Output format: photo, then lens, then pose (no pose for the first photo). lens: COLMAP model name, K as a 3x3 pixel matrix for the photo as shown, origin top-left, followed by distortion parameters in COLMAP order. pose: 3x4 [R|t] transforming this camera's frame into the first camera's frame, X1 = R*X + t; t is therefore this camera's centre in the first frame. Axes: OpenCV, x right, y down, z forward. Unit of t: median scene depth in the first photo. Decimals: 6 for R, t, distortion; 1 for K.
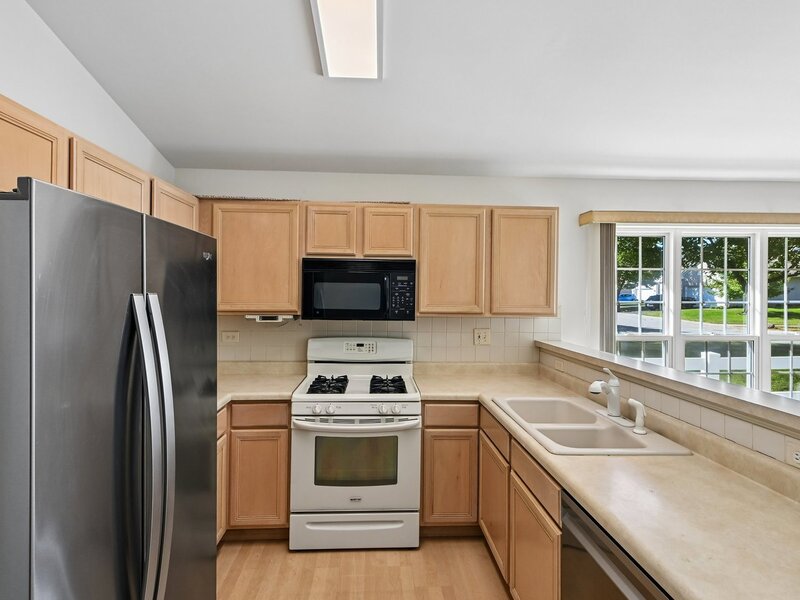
lens RADIAL K [[414.6, 0, 395.5], [0, 414.6, 289.2], [0, 0, 1]] dist [0.012455, -0.001422]
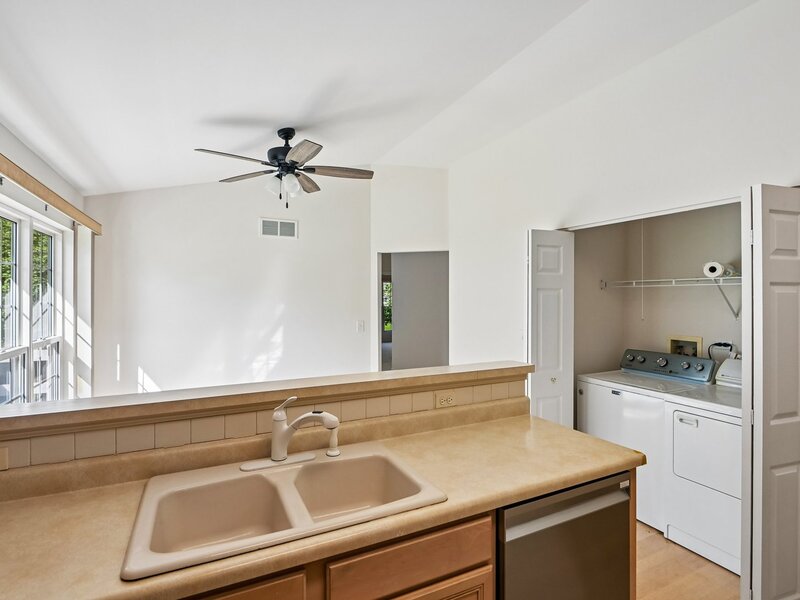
lens RADIAL K [[414.6, 0, 395.5], [0, 414.6, 289.2], [0, 0, 1]] dist [0.012455, -0.001422]
pose [[-0.390100, 0.003839, 0.920764, -0.190294], [-0.012254, 0.999881, -0.009361, -0.001553], [-0.920691, -0.014934, -0.390007, 0.816312]]
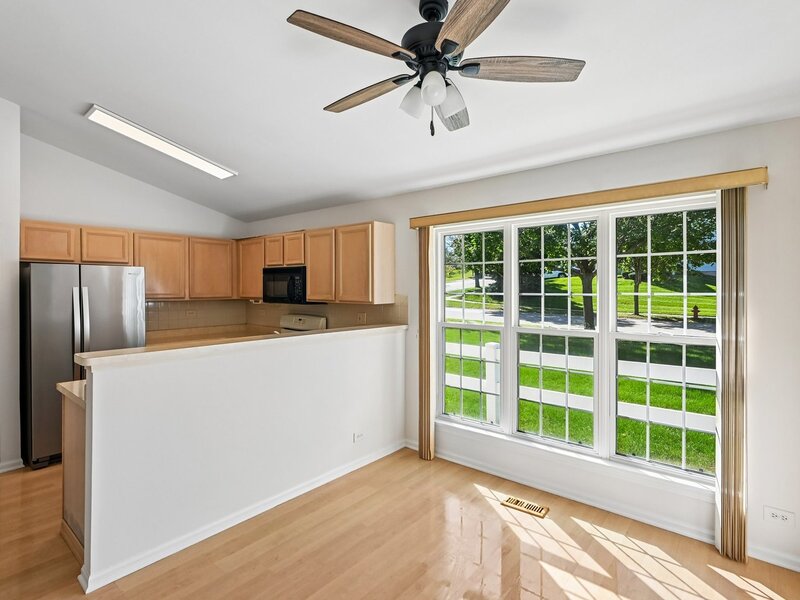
lens RADIAL K [[418.5, 0, 397.4], [0, 418.5, 292.2], [0, 0, 1]] dist [0.021993, 0.000436]
pose [[0.723303, -0.001383, -0.690530, 1.441255], [0.011372, 0.999886, 0.009909, 0.017953], [0.690438, -0.015020, 0.723236, 0.091060]]
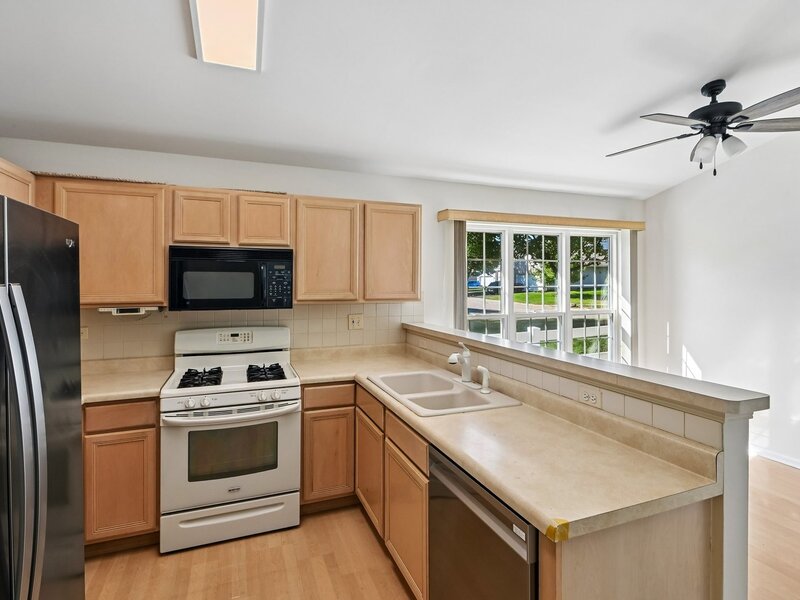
lens RADIAL K [[407.0, 0, 396.4], [0, 407.0, 279.1], [0, 0, 1]] dist [-0.002728, -0.001860]
pose [[0.948879, -0.008115, 0.315536, -0.026976], [0.007166, 0.999966, 0.004167, 0.000879], [-0.315558, -0.001693, 0.948905, -0.038188]]
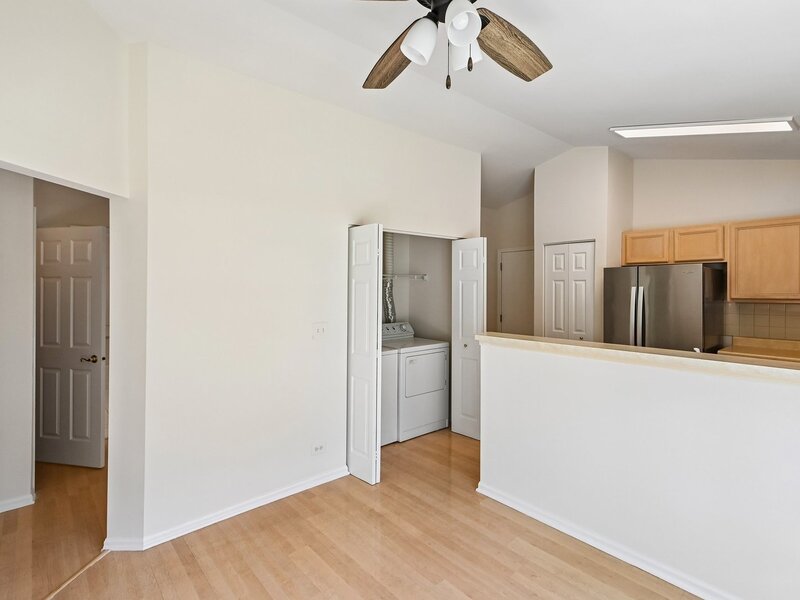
lens RADIAL K [[414.6, 0, 395.5], [0, 414.6, 289.2], [0, 0, 1]] dist [0.012455, -0.001422]
pose [[-0.789189, -0.001491, -0.614149, 1.368514], [-0.000648, 0.999999, -0.001594, 0.017311], [0.614151, -0.000860, -0.789188, 1.014227]]
